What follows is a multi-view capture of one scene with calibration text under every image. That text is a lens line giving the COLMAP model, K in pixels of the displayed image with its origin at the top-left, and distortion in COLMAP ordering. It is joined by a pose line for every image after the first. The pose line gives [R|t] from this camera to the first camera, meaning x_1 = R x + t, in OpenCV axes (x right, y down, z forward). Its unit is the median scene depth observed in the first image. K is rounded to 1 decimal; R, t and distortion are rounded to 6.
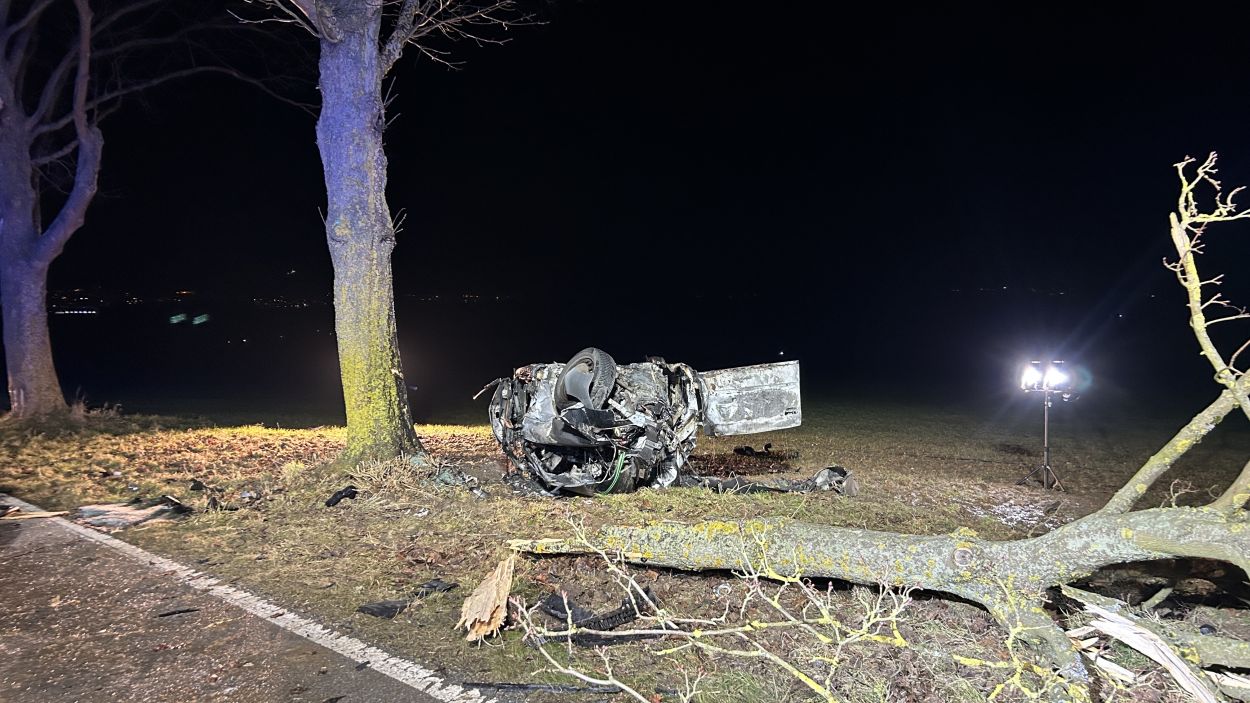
lens RADIAL K [[944.0, 0, 623.4], [0, 944.0, 362.7], [0, 0, 1]] dist [0.045978, -0.005783]
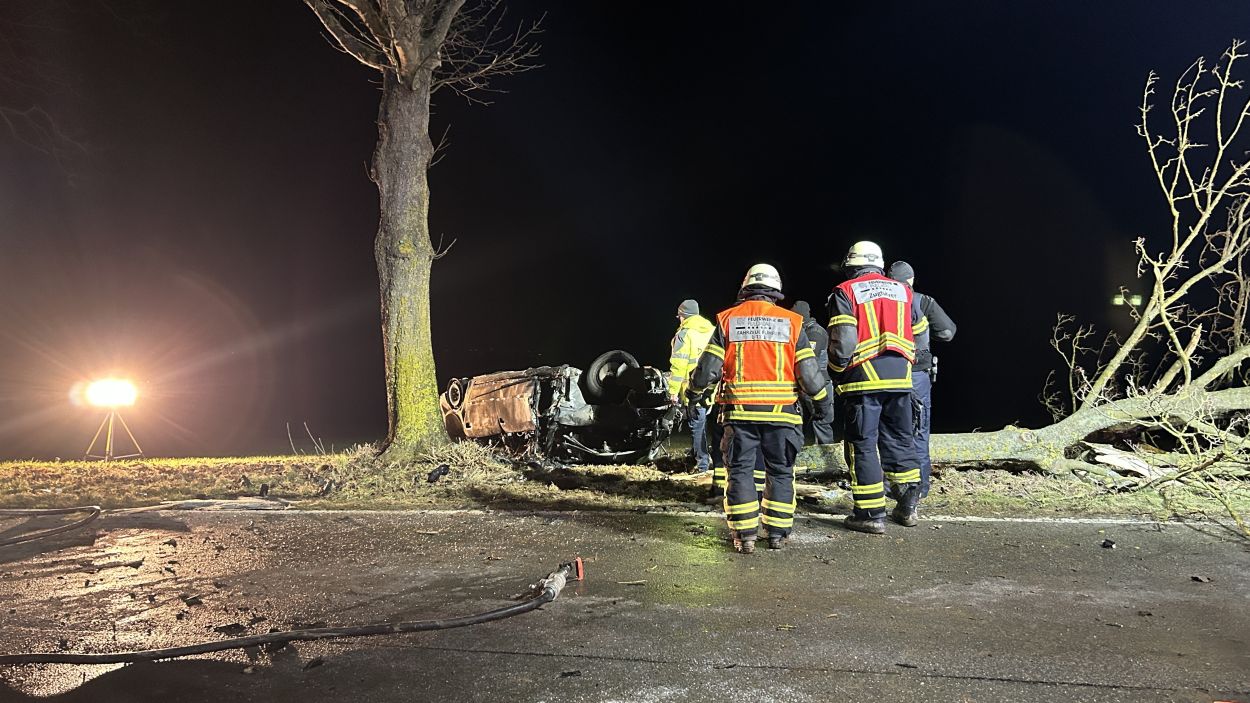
lens RADIAL K [[944.0, 0, 623.4], [0, 944.0, 362.7], [0, 0, 1]] dist [0.045978, -0.005783]
pose [[0.855782, 0.005961, 0.517303, -0.666006], [0.026587, 0.998106, -0.055484, 0.070192], [-0.516653, 0.061236, 0.854002, -0.113019]]
